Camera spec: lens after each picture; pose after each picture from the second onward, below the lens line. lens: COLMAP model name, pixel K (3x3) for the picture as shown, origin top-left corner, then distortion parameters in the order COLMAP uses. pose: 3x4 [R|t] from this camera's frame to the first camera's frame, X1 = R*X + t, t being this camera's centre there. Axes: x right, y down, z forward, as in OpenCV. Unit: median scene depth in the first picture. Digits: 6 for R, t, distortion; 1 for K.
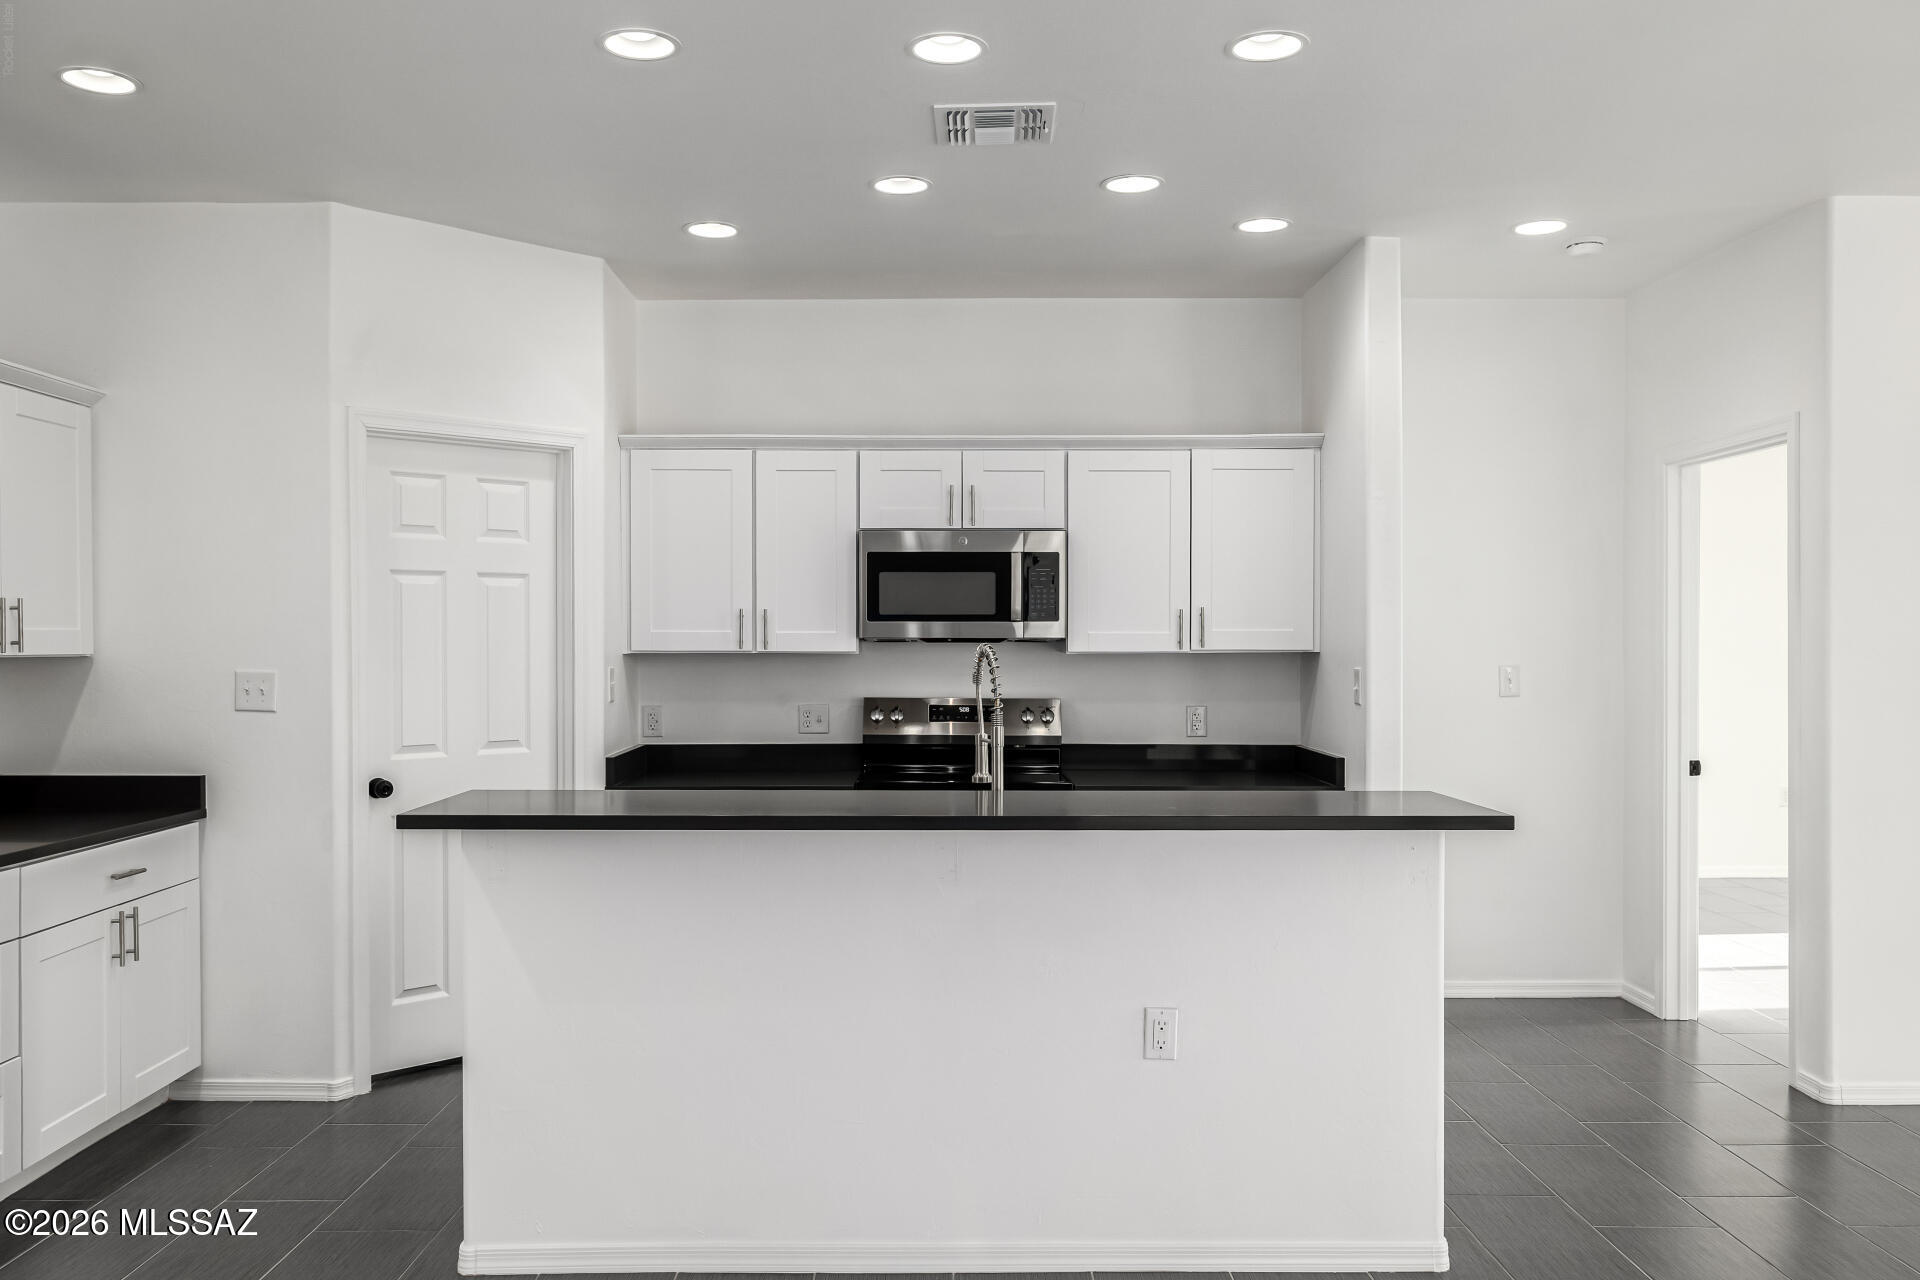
lens RADIAL K [[1541.0, 0, 943.7], [0, 1541.0, 659.7], [0, 0, 1]] dist [-0.002948, -0.001524]
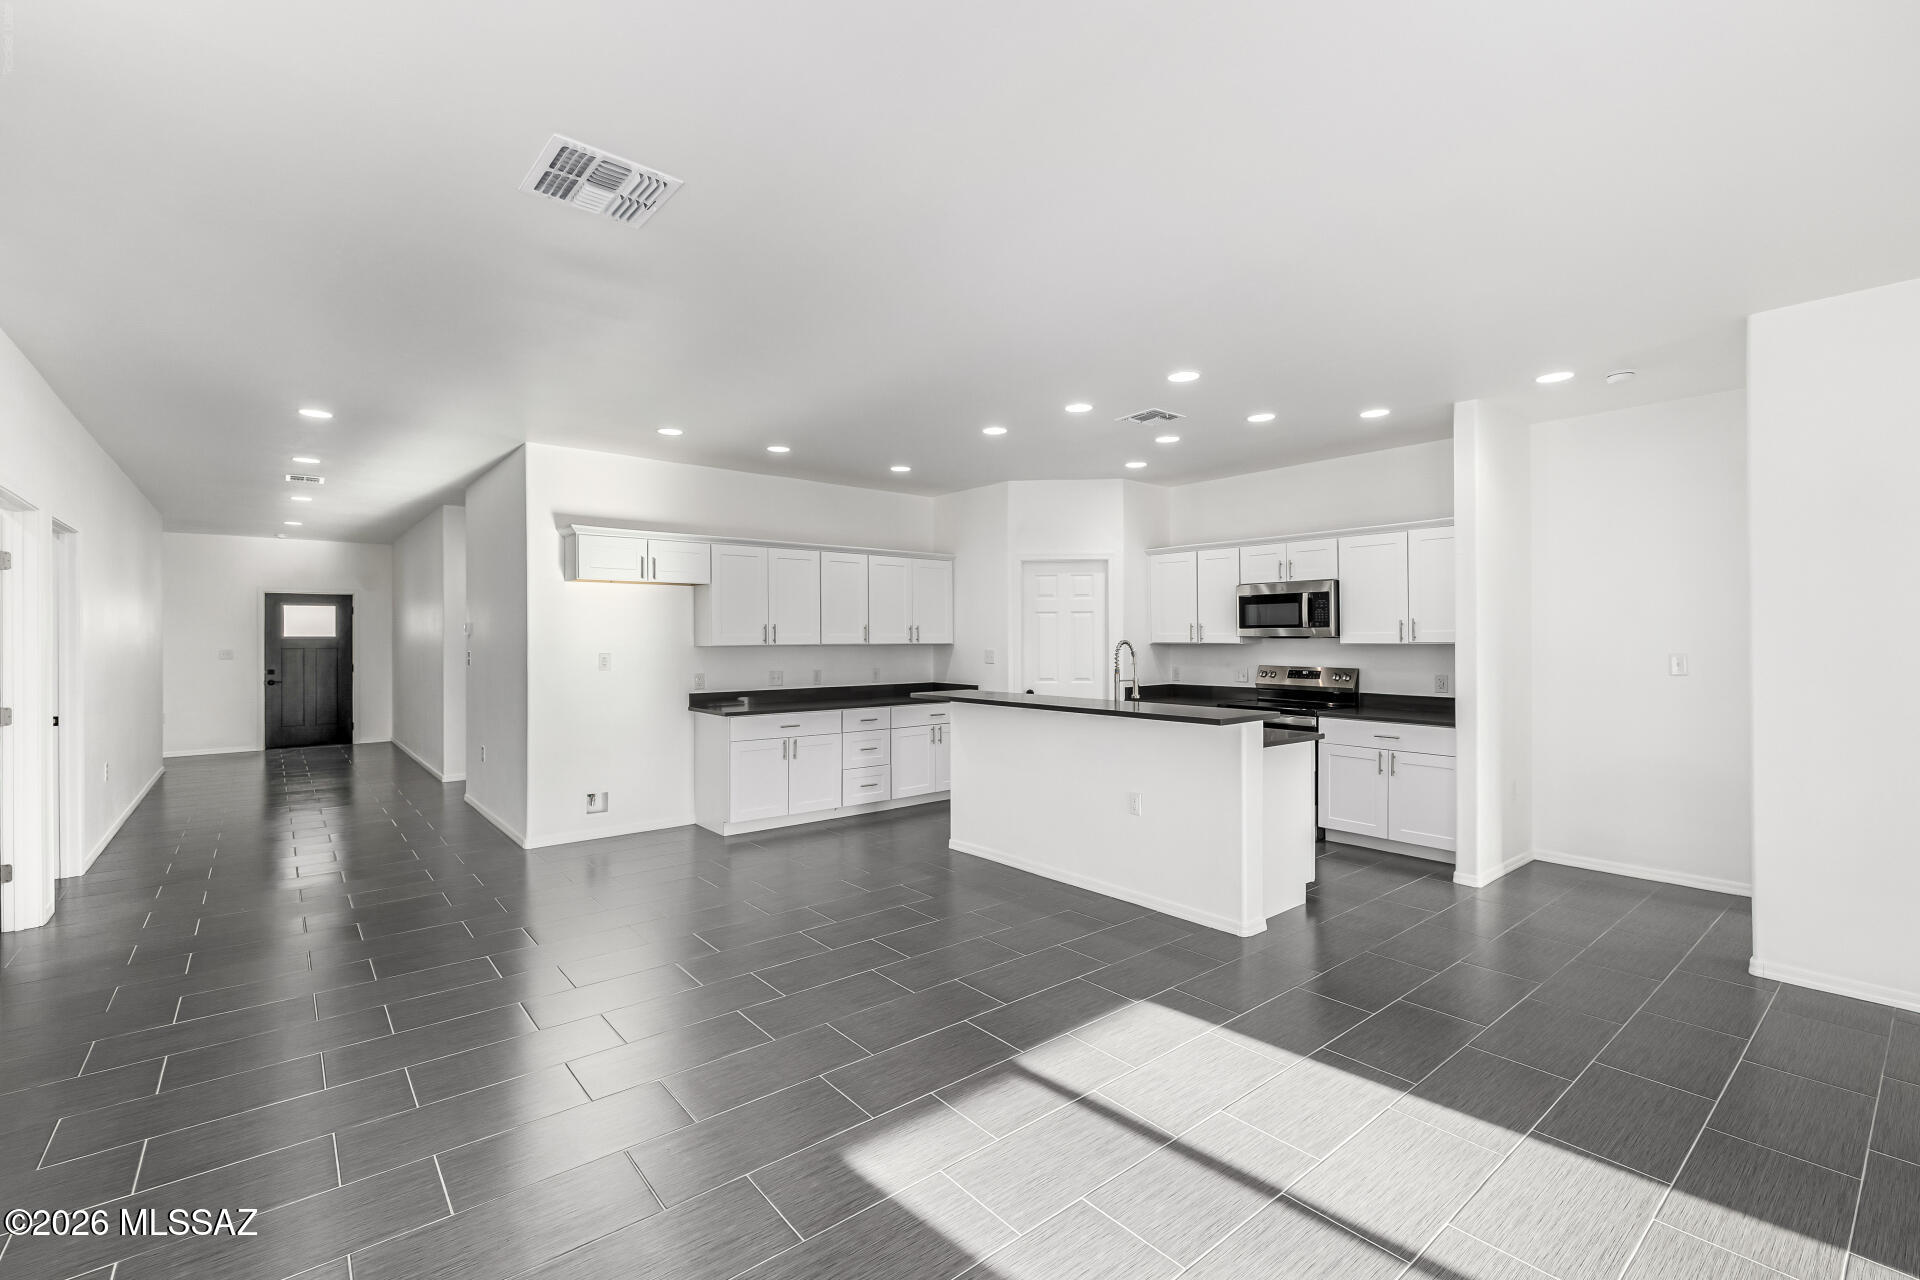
lens RADIAL K [[828.2, 0, 952.3], [0, 828.2, 640.7], [0, 0, 1]] dist [0.001217, -0.000043]
pose [[0.631141, -0.000233, -0.775668, 0.588966], [-0.004931, 0.999979, -0.004313, -0.001457], [0.775652, 0.006547, 0.631127, -0.017492]]
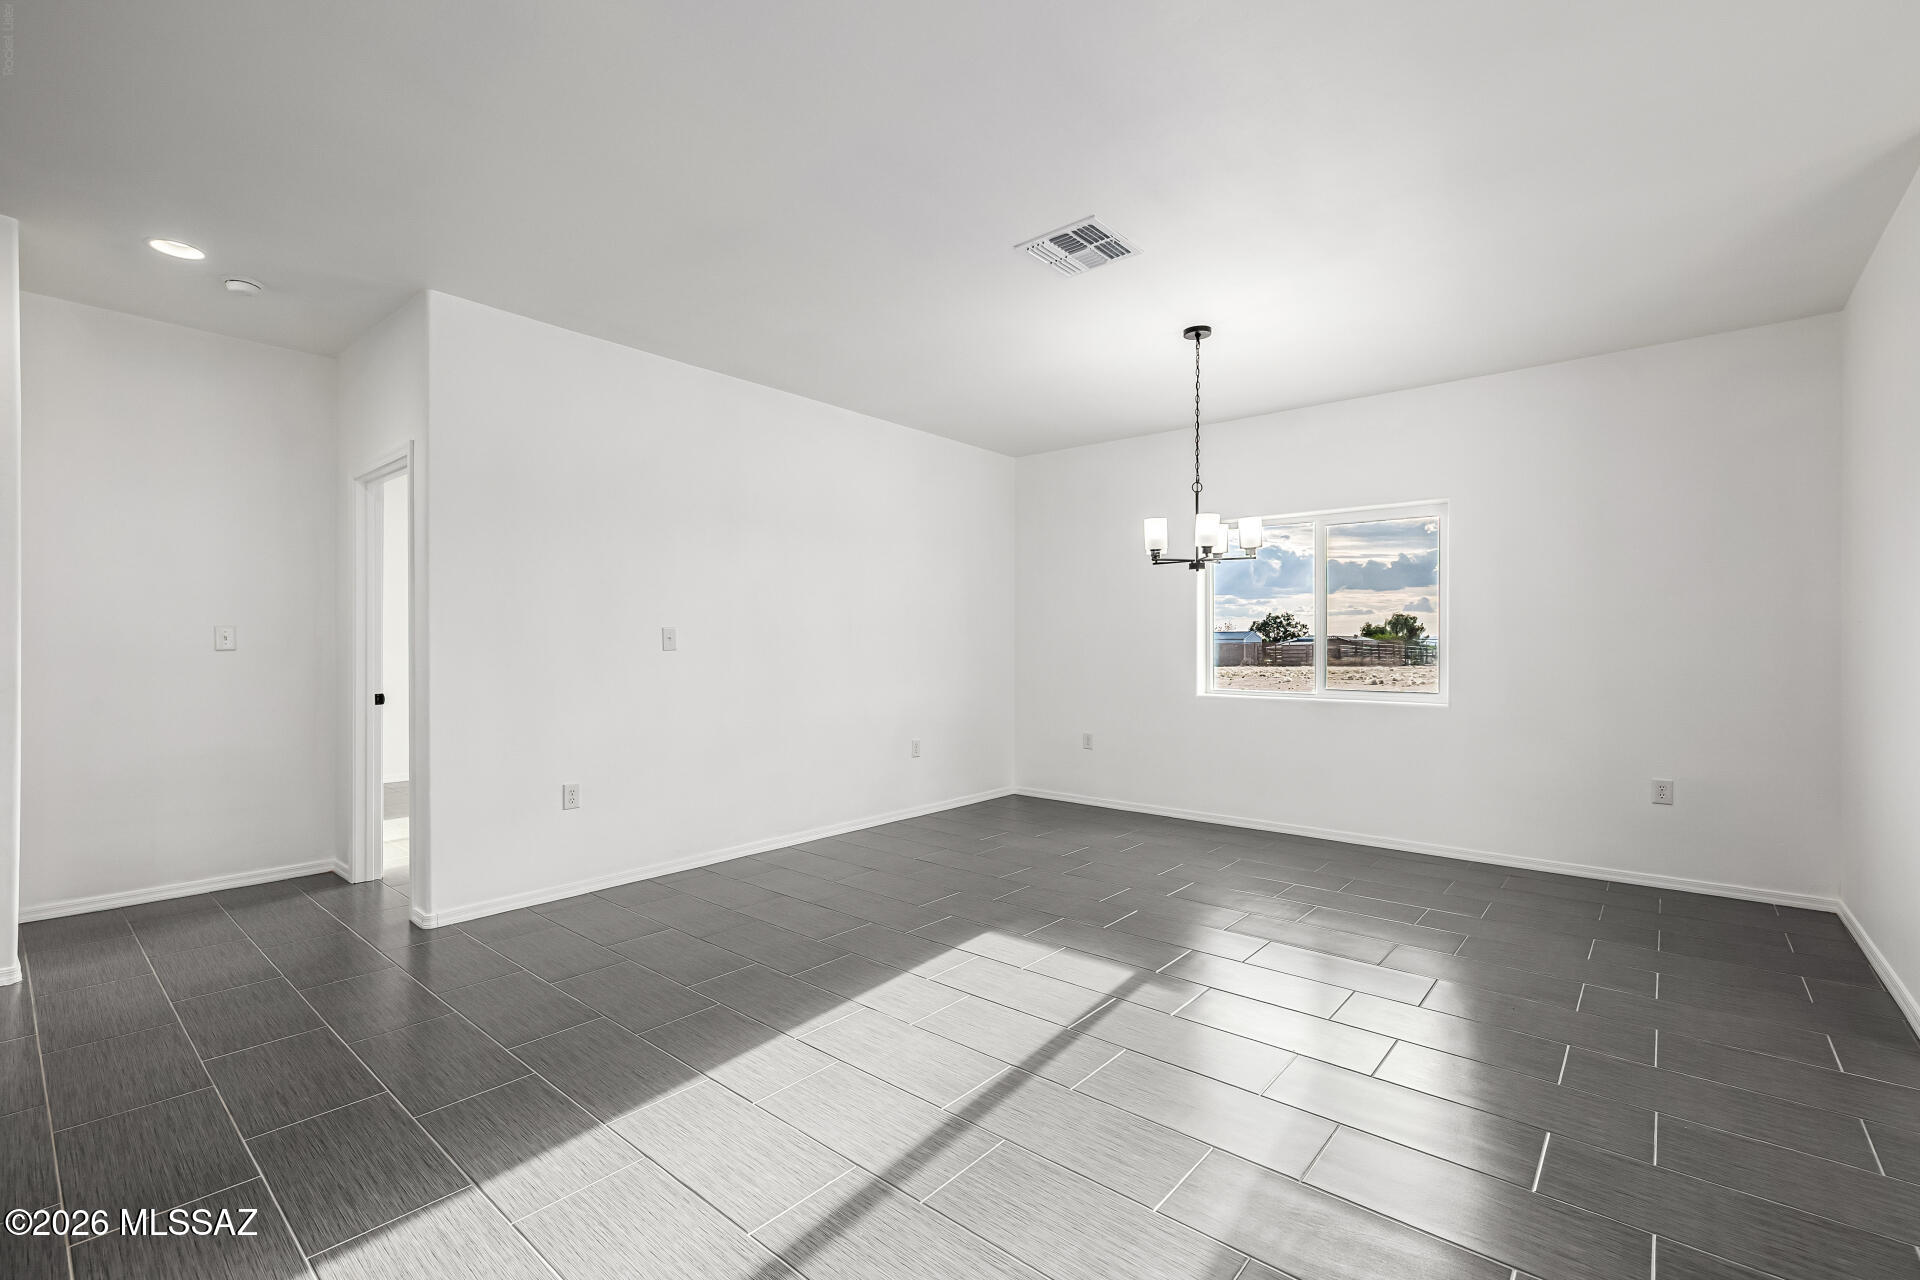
lens RADIAL K [[833.7, 0, 952.6], [0, 833.7, 646.4], [0, 0, 1]] dist [0.001899, 0.000312]
pose [[0.653883, 0.002423, 0.756591, 0.260746], [0.003744, 0.999972, -0.006438, 0.029809], [-0.756586, 0.007042, 0.653856, 0.109898]]
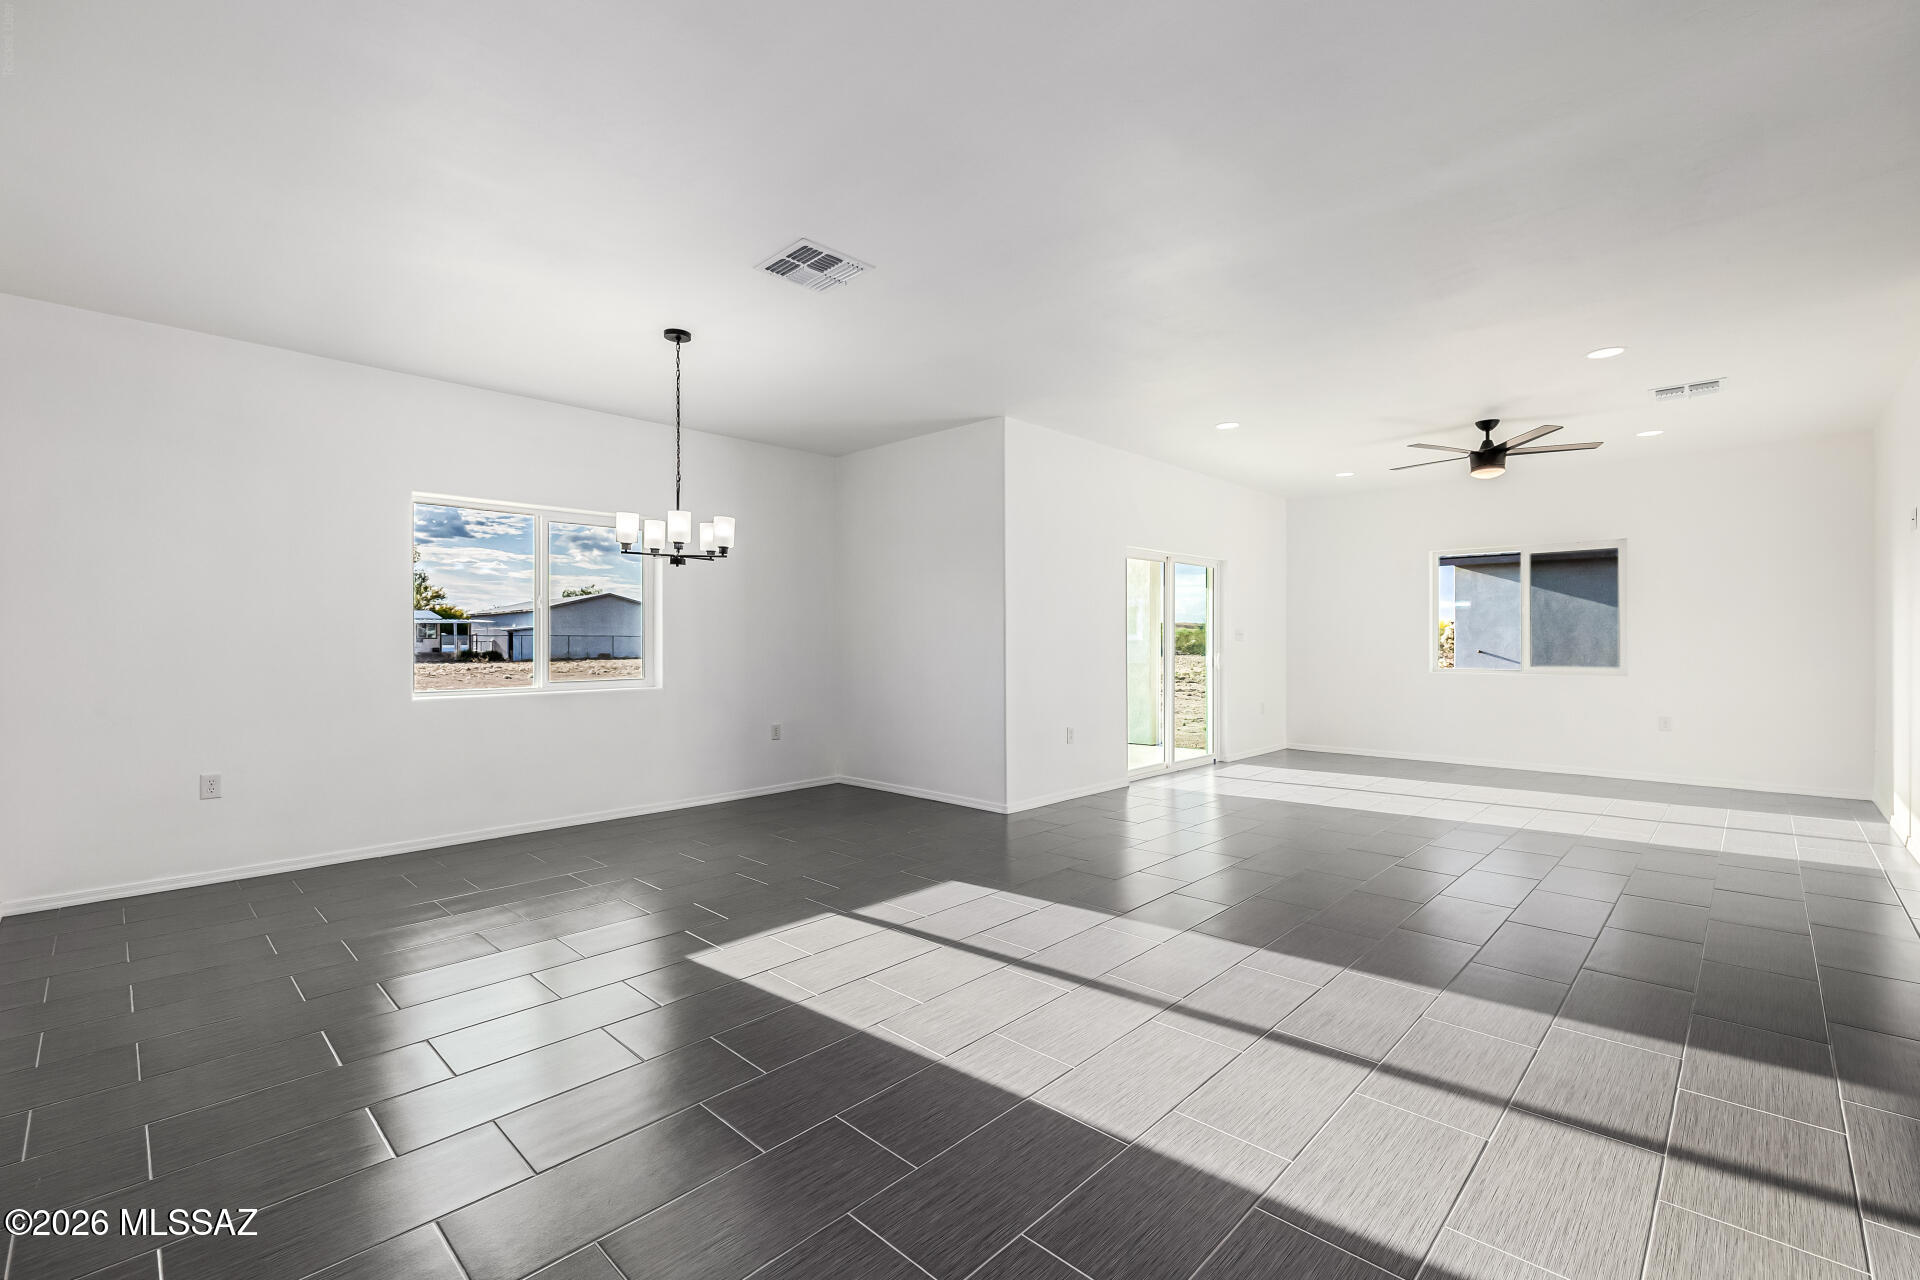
lens RADIAL K [[828.2, 0, 952.3], [0, 828.2, 640.7], [0, 0, 1]] dist [0.001217, -0.000043]
pose [[-0.716185, 0.004869, 0.697893, 0.251420], [0.012069, 0.999913, 0.005410, 0.026381], [-0.697806, 0.012297, -0.716181, 0.795896]]
